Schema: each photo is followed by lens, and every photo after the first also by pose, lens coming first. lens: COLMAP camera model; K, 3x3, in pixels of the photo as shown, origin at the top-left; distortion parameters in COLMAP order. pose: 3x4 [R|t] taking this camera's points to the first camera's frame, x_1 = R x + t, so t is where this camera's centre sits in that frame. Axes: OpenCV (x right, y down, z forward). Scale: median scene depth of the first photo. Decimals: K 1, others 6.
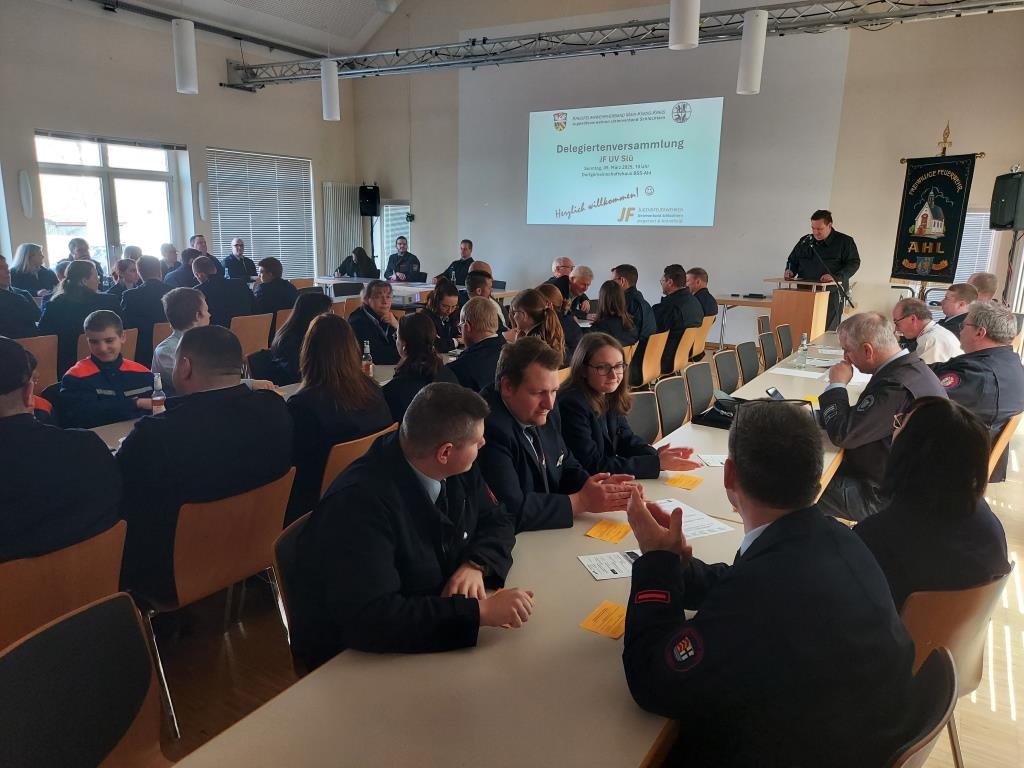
lens RADIAL K [[750.1, 0, 503.8], [0, 750.1, 388.6], [0, 0, 1]] dist [0.037728, -0.036513]
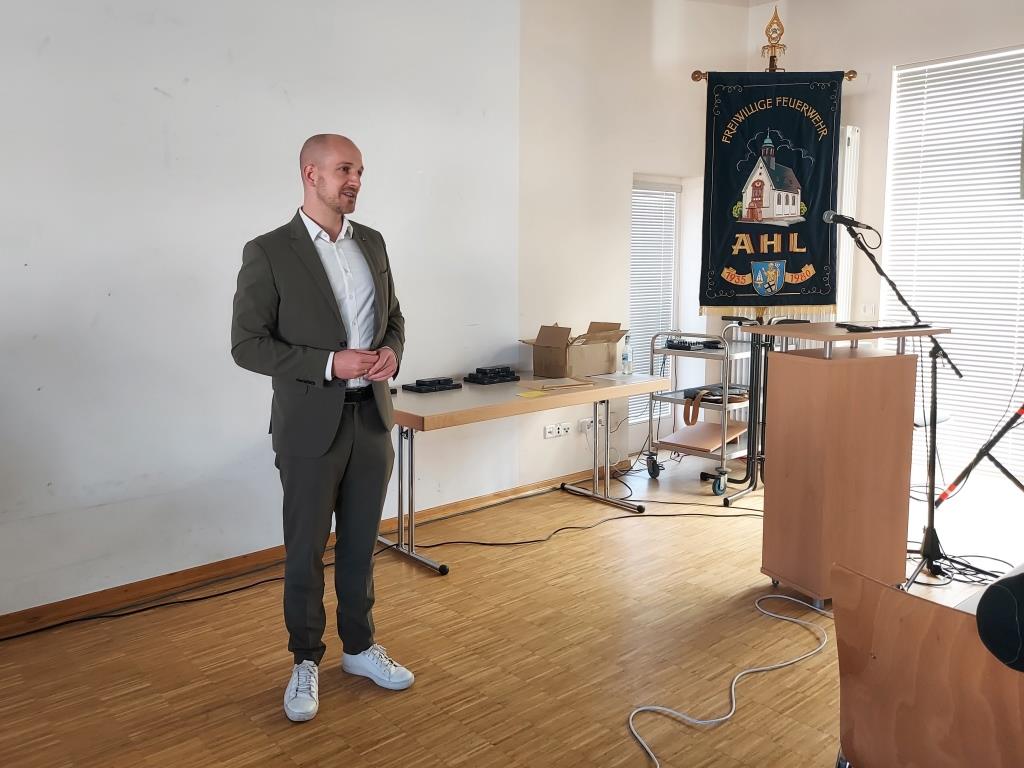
lens RADIAL K [[854.8, 0, 471.2], [0, 854.8, 349.5], [0, 0, 1]] dist [0.047923, -0.001046]
pose [[0.327749, -0.130990, 0.935640, -0.079616], [0.221605, 0.973371, 0.058646, -0.192558], [-0.918407, 0.188122, 0.348050, 0.979969]]
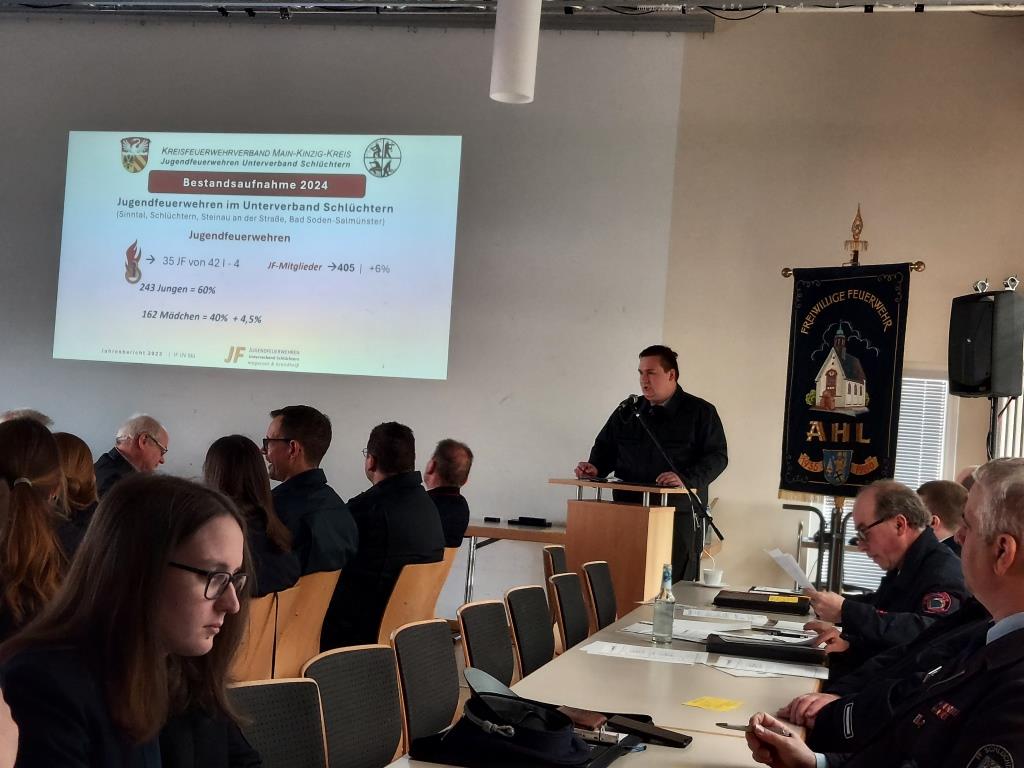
lens RADIAL K [[1486.2, 0, 506.6], [0, 1486.2, 383.1], [0, 0, 1]] dist [0.068500, -0.082337]
pose [[0.951363, 0.054263, 0.303255, 0.025220], [0.018961, 0.972185, -0.233444, 0.016542], [-0.307488, 0.227840, 0.923872, 0.108401]]
